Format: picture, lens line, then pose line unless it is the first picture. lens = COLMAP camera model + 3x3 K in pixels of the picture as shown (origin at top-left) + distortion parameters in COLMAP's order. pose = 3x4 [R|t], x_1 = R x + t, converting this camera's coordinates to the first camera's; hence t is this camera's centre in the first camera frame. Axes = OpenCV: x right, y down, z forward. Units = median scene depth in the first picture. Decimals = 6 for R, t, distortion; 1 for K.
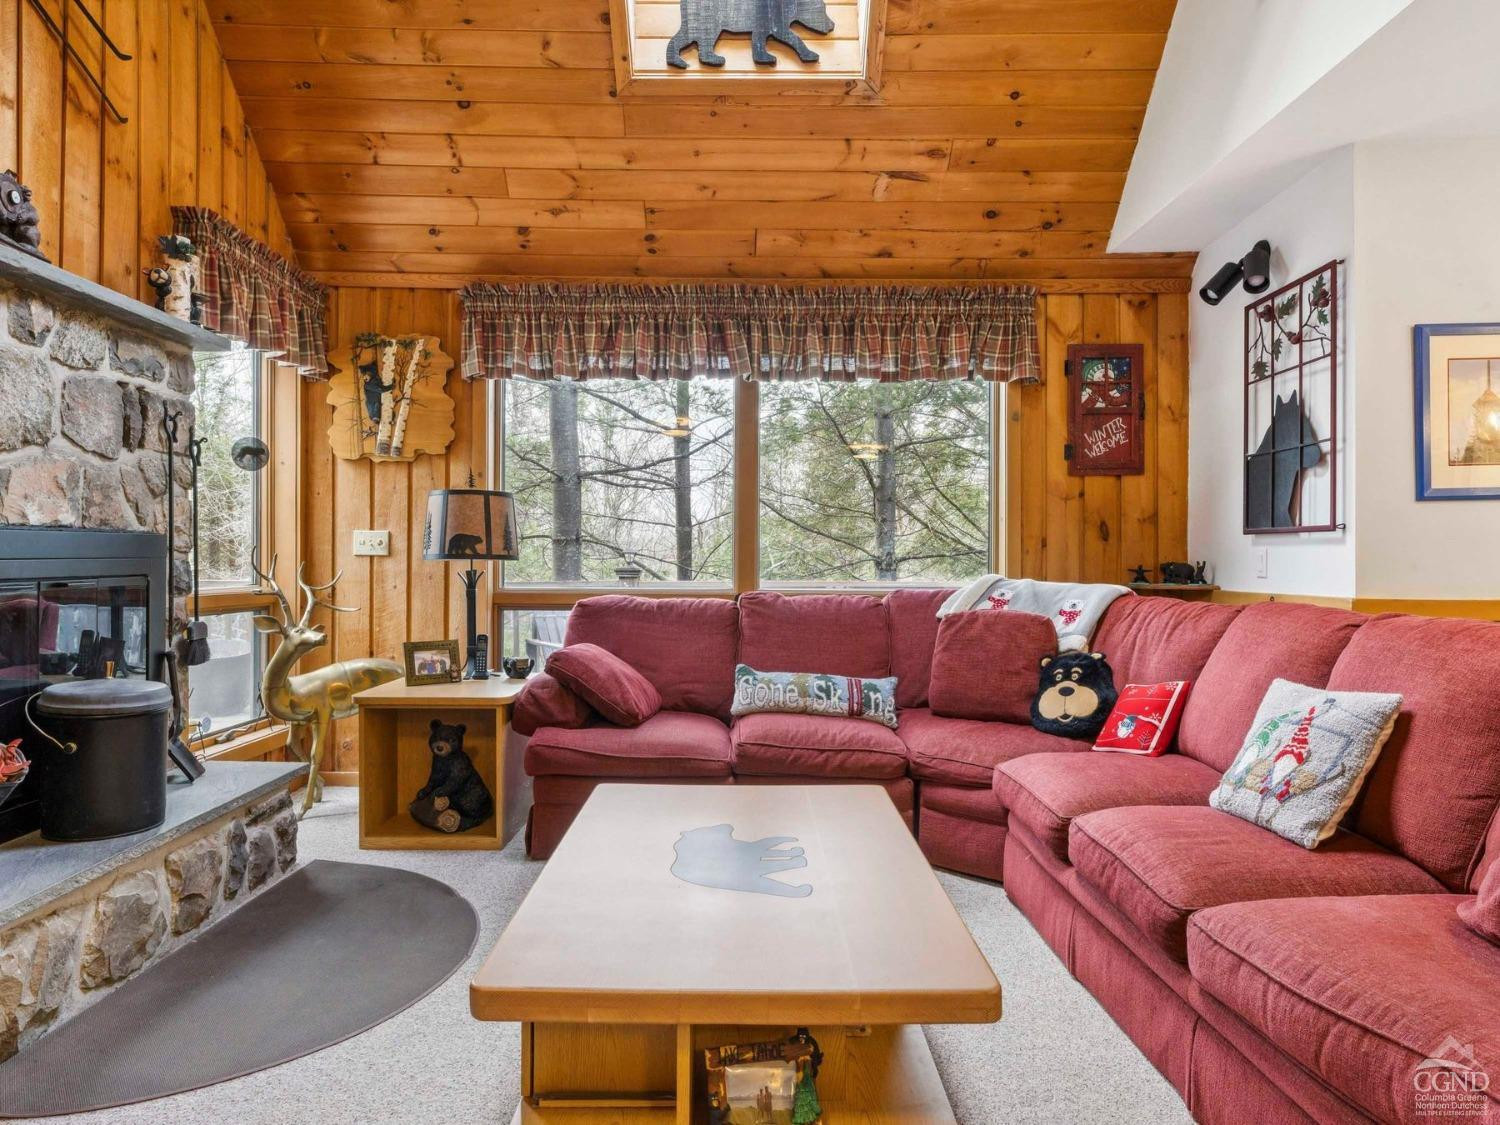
lens RADIAL K [[950.2, 0, 739.9], [0, 950.2, 559.6], [0, 0, 1]] dist [-0.000991, 0.001374]
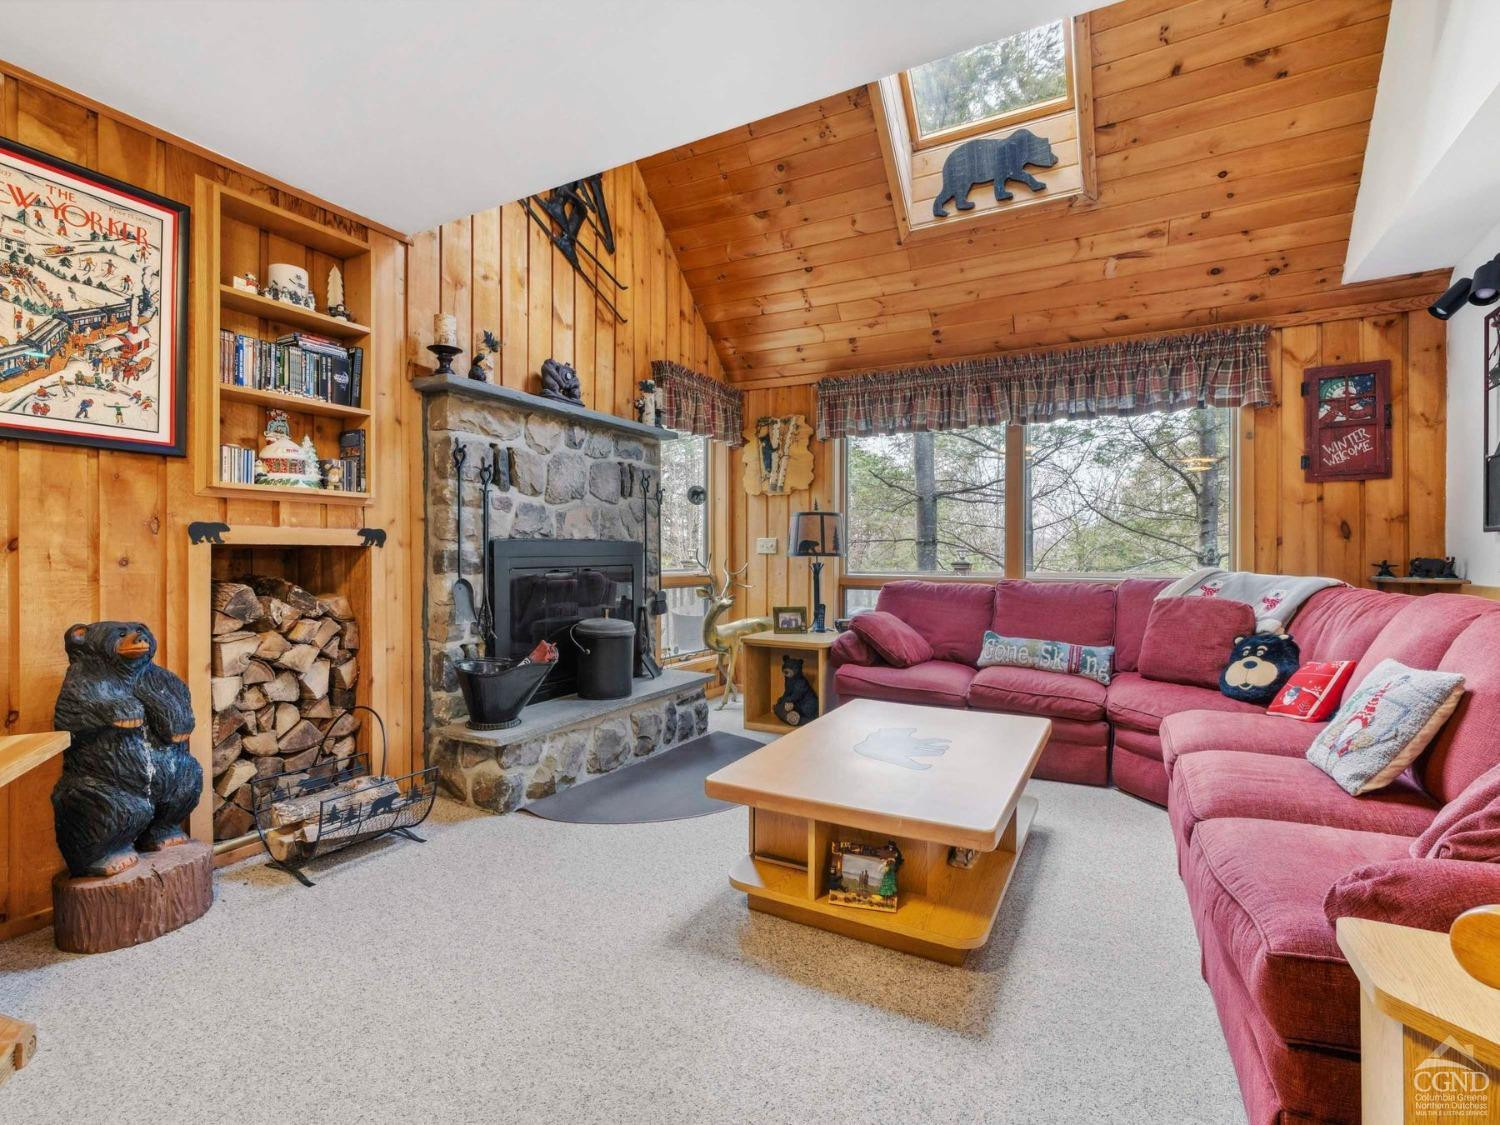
lens RADIAL K [[704.4, 0, 750.3], [0, 704.4, 554.8], [0, 0, 1]] dist [-0.001564, 0.000806]
pose [[0.878668, -0.001879, -0.477430, 0.189919], [0.001325, 0.999998, -0.001496, -0.000727], [0.477432, 0.000682, 0.878669, -0.082493]]
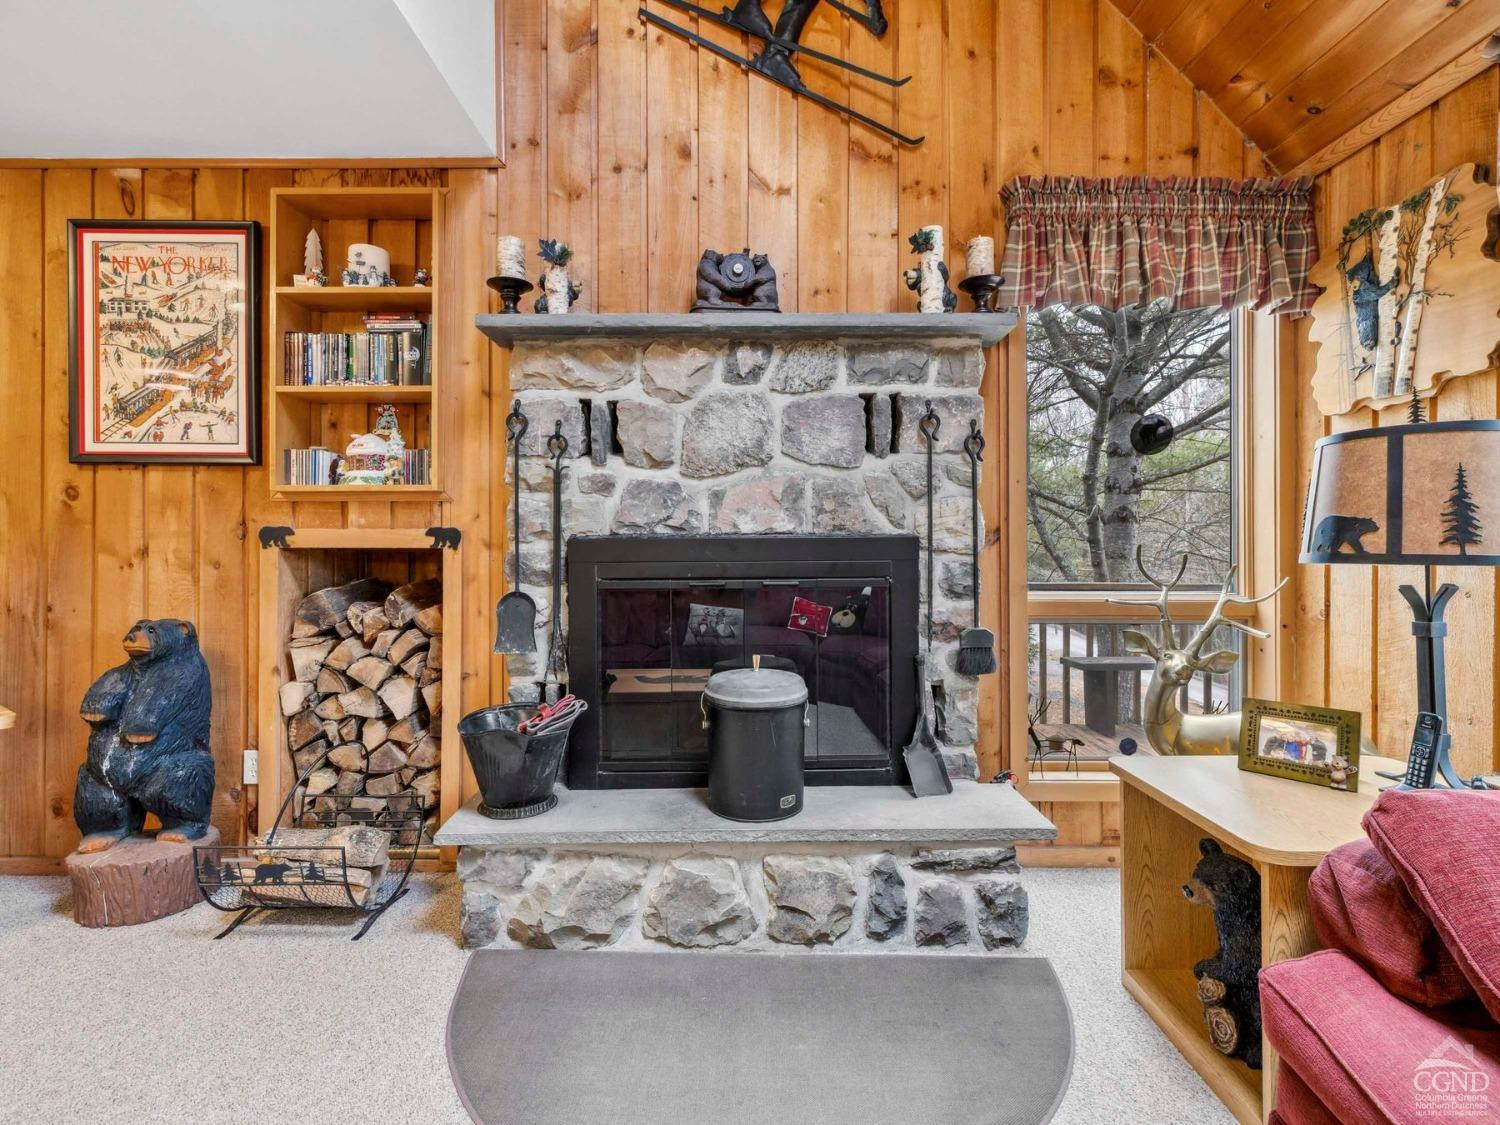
lens RADIAL K [[704.4, 0, 750.3], [0, 704.4, 554.8], [0, 0, 1]] dist [-0.001564, 0.000806]
pose [[0.009669, -0.004738, -0.999942, 0.101252], [-0.000448, 0.999989, -0.004743, -0.003242], [0.999953, 0.000494, 0.009667, 0.674644]]
